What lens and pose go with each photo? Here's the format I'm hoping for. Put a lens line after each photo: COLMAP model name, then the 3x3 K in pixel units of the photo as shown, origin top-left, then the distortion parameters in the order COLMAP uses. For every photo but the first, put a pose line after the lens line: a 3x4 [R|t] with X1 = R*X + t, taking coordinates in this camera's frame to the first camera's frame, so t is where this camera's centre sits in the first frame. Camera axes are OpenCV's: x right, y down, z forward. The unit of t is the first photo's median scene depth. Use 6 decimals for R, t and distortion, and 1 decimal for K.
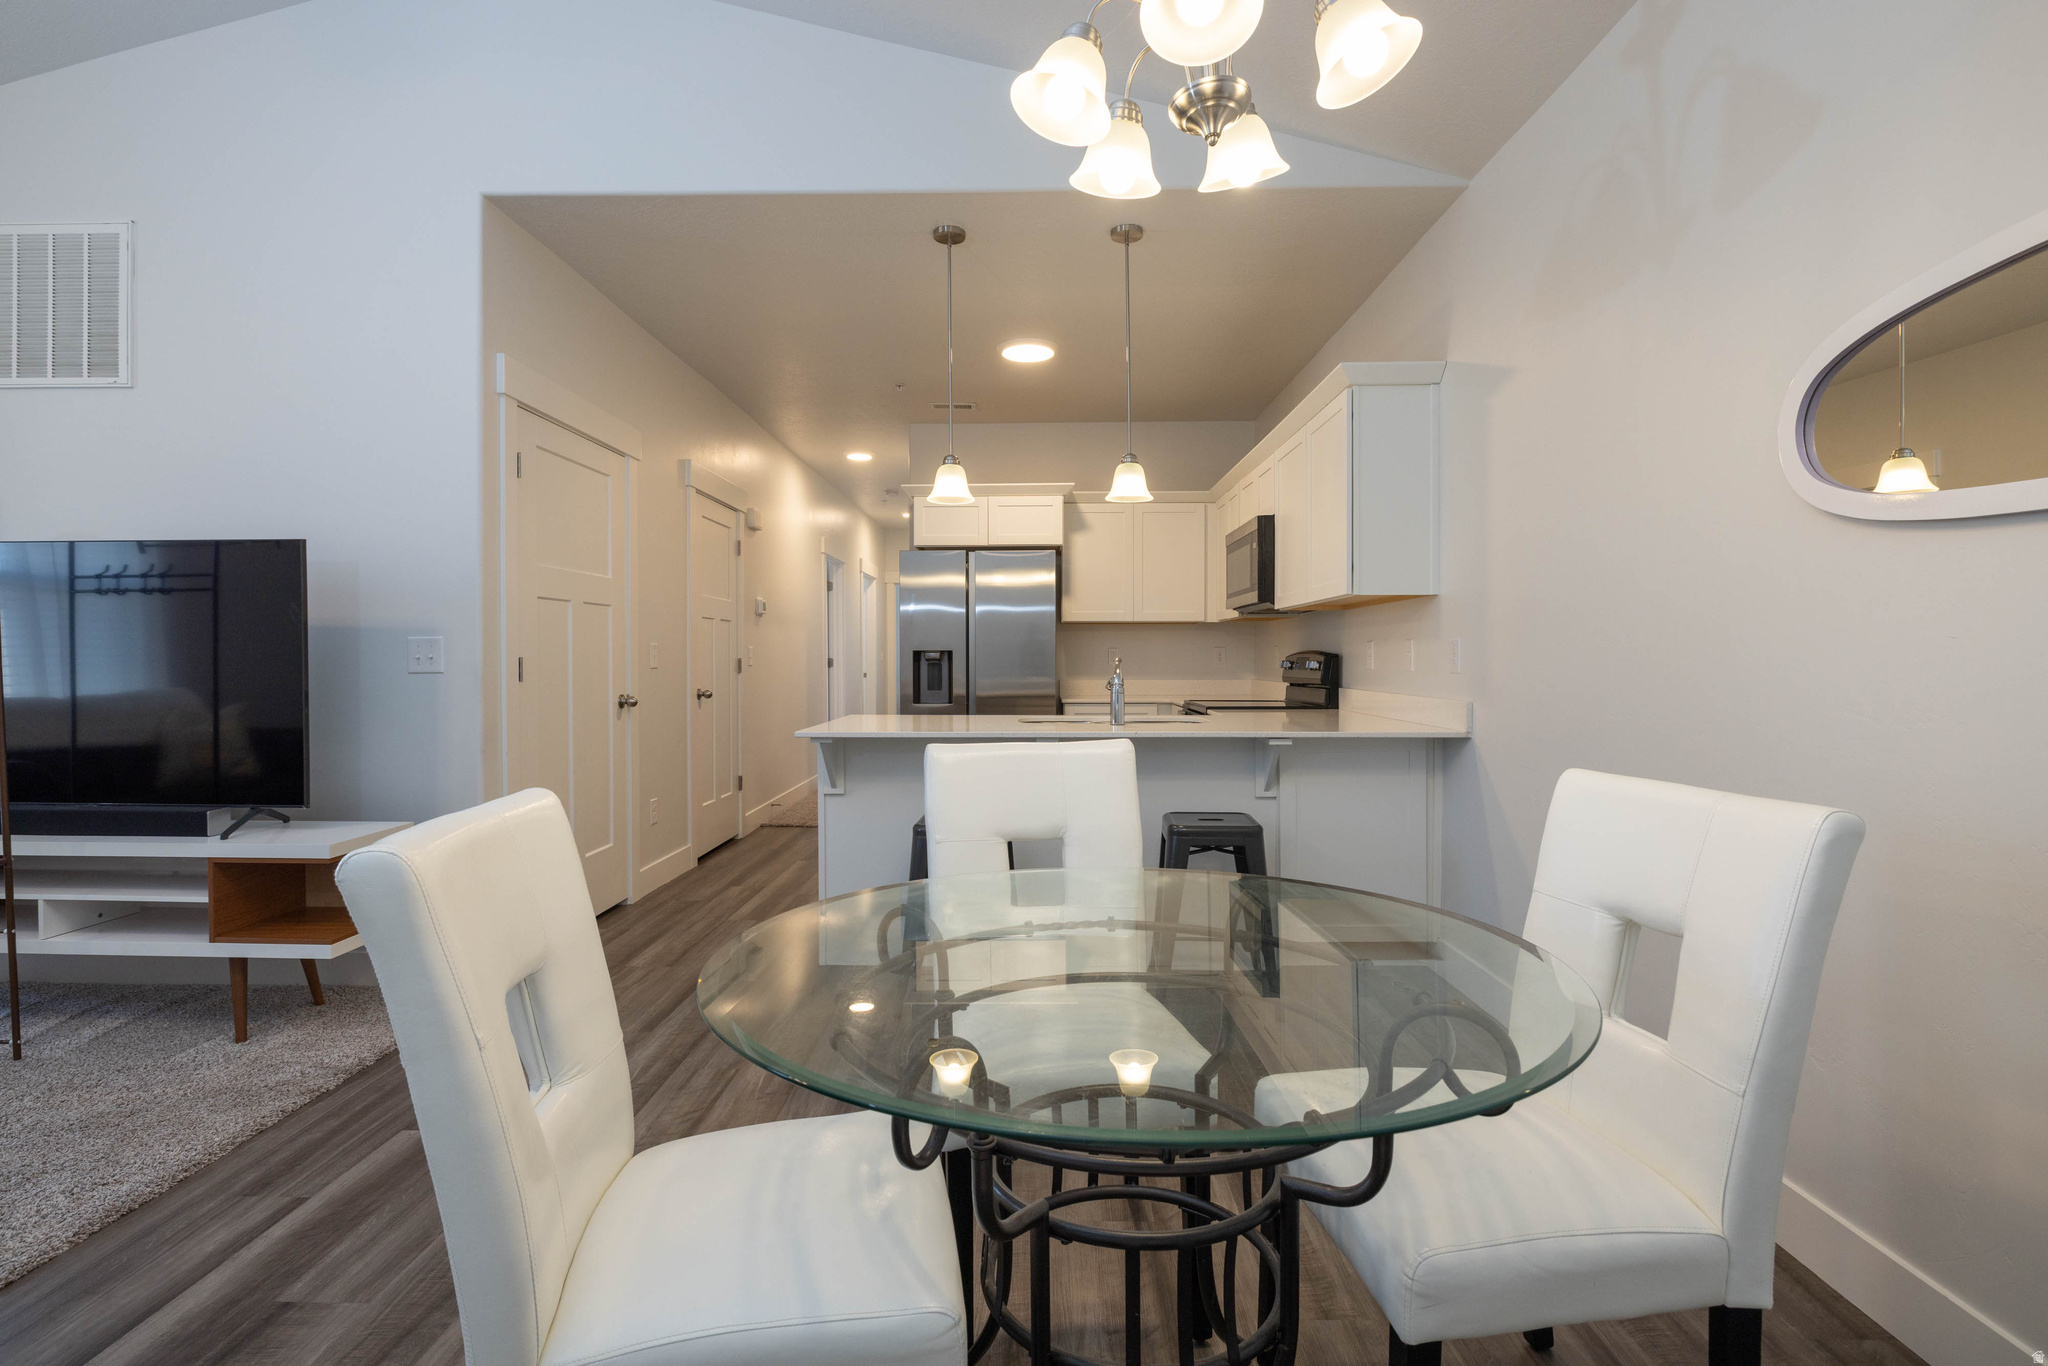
lens RADIAL K [[943.3, 0, 1017.2], [0, 943.3, 666.2], [0, 0, 1]] dist [-0.004744, -0.000374]
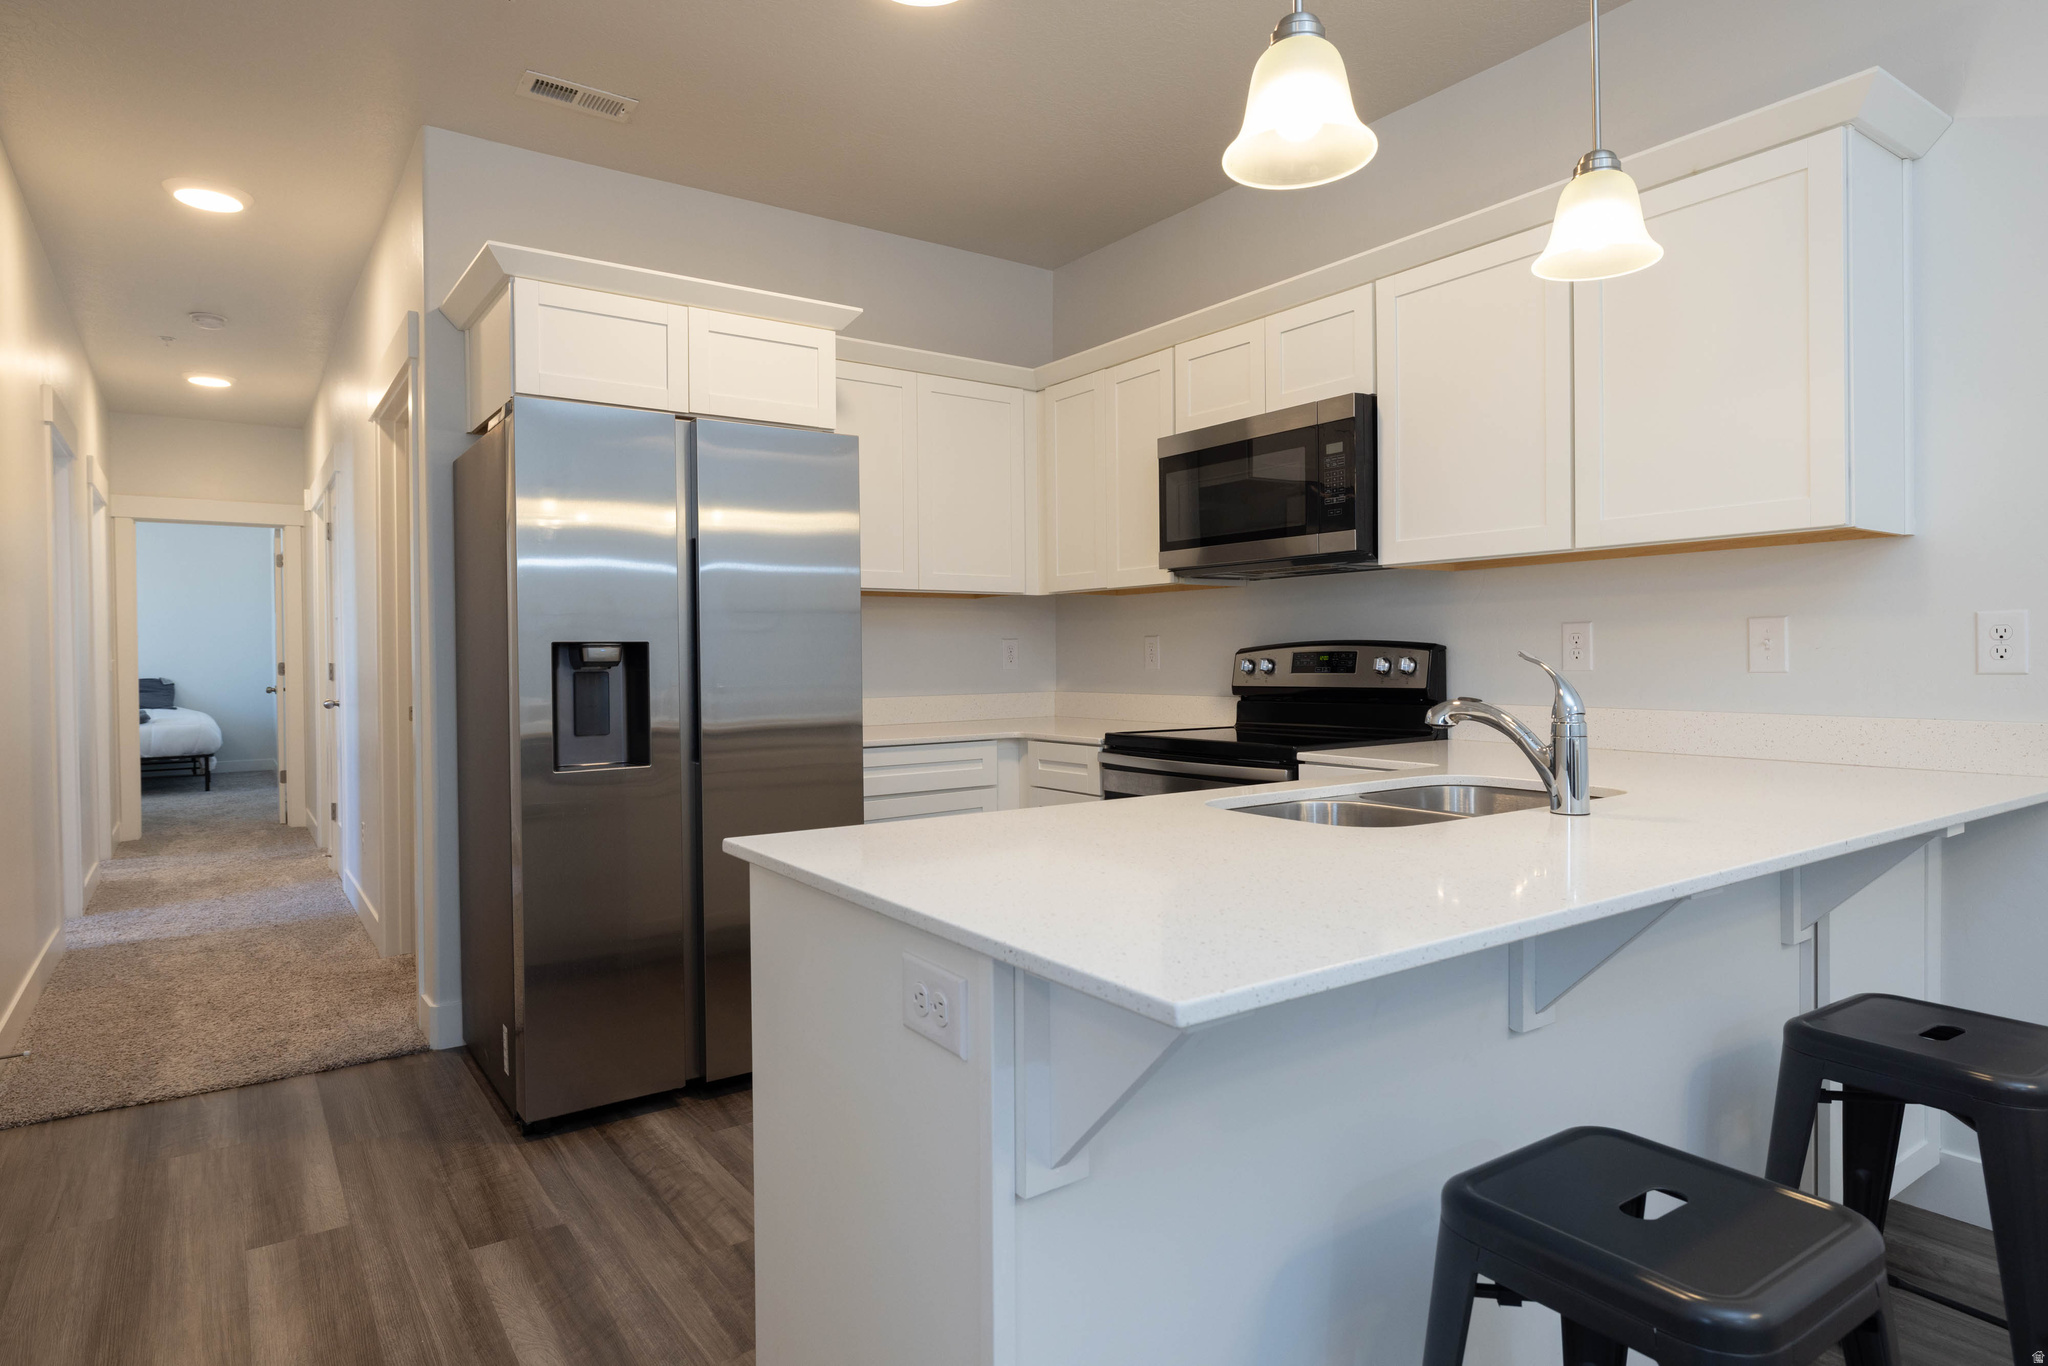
lens RADIAL K [[1142.4, 0, 1020.2], [0, 1142.4, 665.8], [0, 0, 1]] dist [0.002405, -0.002837]
pose [[0.803881, -0.011168, 0.594685, -0.254627], [0.013826, 0.999904, 0.000087, -0.003575], [-0.594629, 0.008152, 0.803959, 0.503044]]
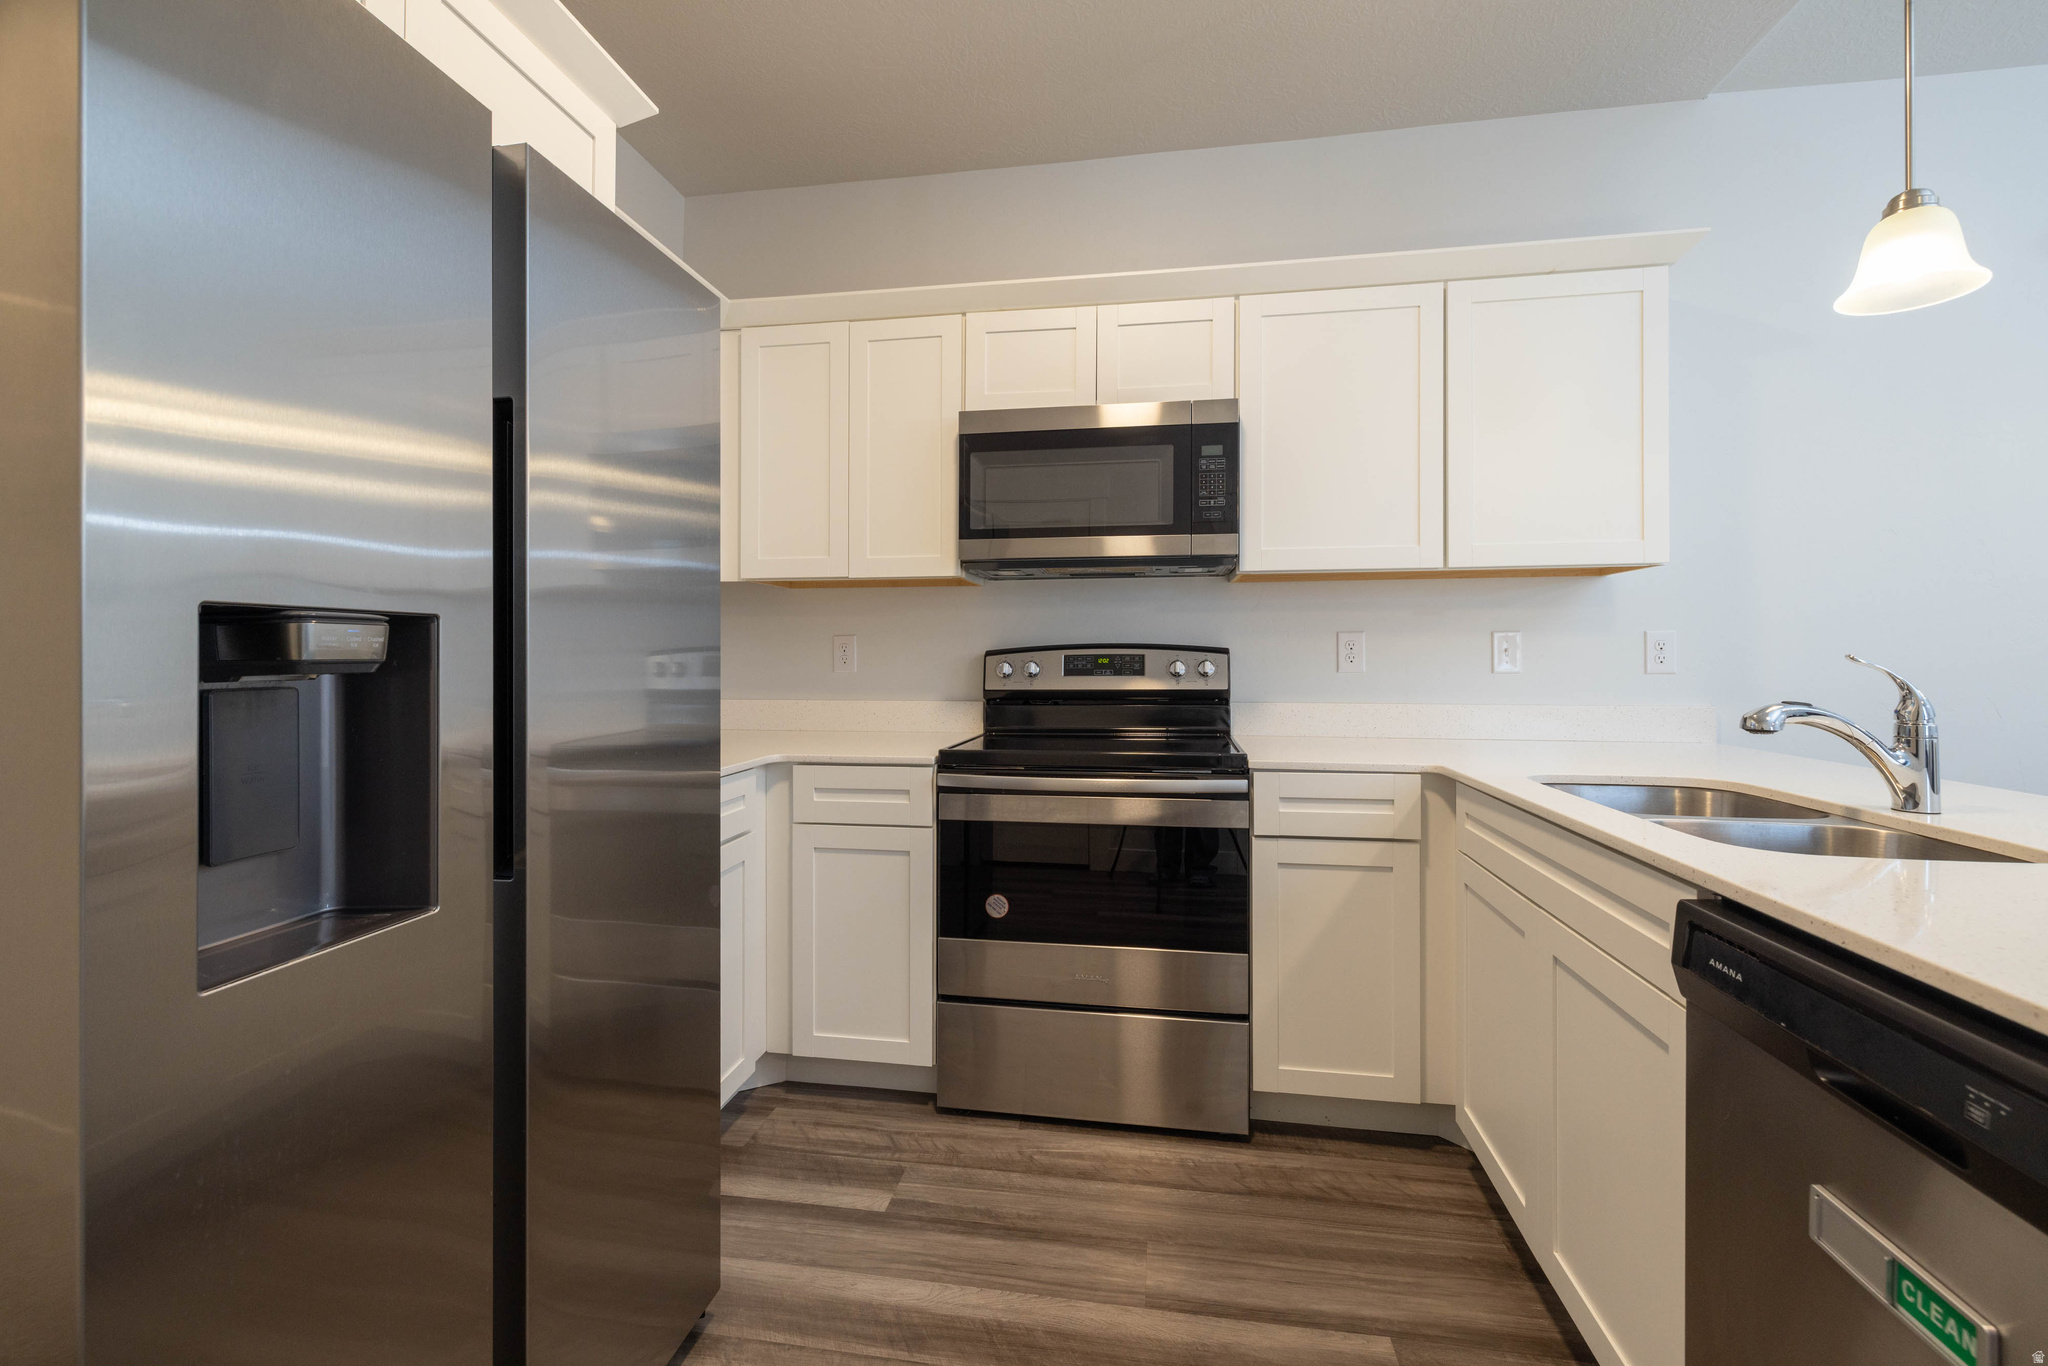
lens RADIAL K [[875.5, 0, 1026.1], [0, 875.5, 650.4], [0, 0, 1]] dist [-0.001006, -0.000057]
pose [[0.144334, 0.008350, 0.989494, -0.232156], [0.010852, 0.999891, -0.010021, -0.007005], [-0.989469, 0.012184, 0.144228, 0.903482]]
